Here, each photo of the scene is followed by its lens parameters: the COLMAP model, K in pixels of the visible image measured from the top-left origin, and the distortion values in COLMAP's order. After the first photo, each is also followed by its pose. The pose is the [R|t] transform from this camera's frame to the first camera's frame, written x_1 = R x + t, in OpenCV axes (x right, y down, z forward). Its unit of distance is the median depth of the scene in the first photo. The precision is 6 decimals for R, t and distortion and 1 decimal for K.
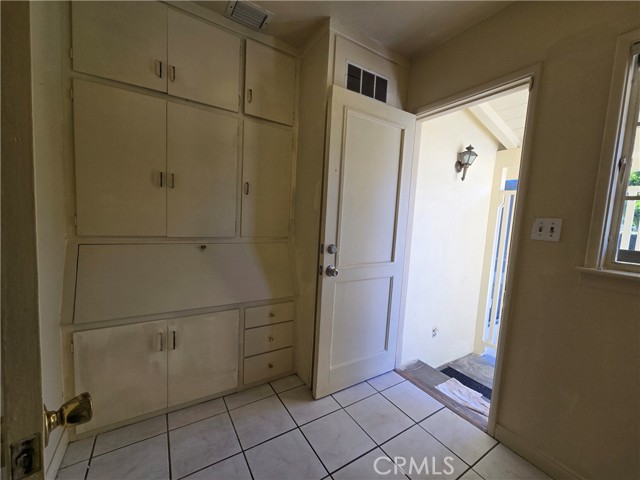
lens RADIAL K [[263.9, 0, 316.7], [0, 263.9, 237.8], [0, 0, 1]] dist [-0.003073, -0.000730]
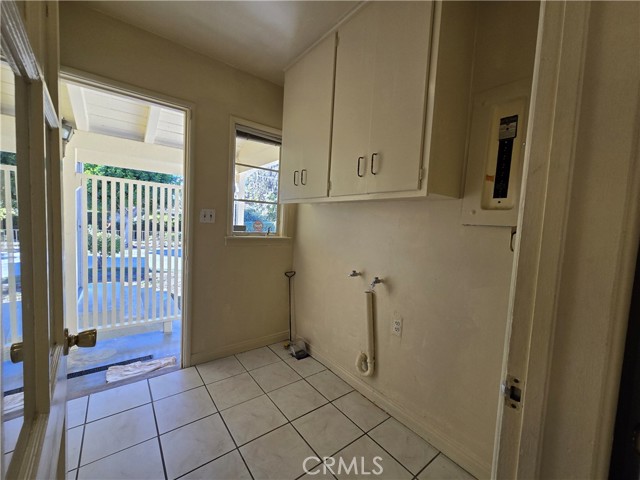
lens RADIAL K [[263.9, 0, 316.4], [0, 263.9, 241.5], [0, 0, 1]] dist [-0.003073, -0.000730]
pose [[-0.095858, -0.128357, 0.987084, -0.644343], [0.034608, 0.990622, 0.132178, -0.054247], [-0.994793, 0.046831, -0.090517, 0.405863]]
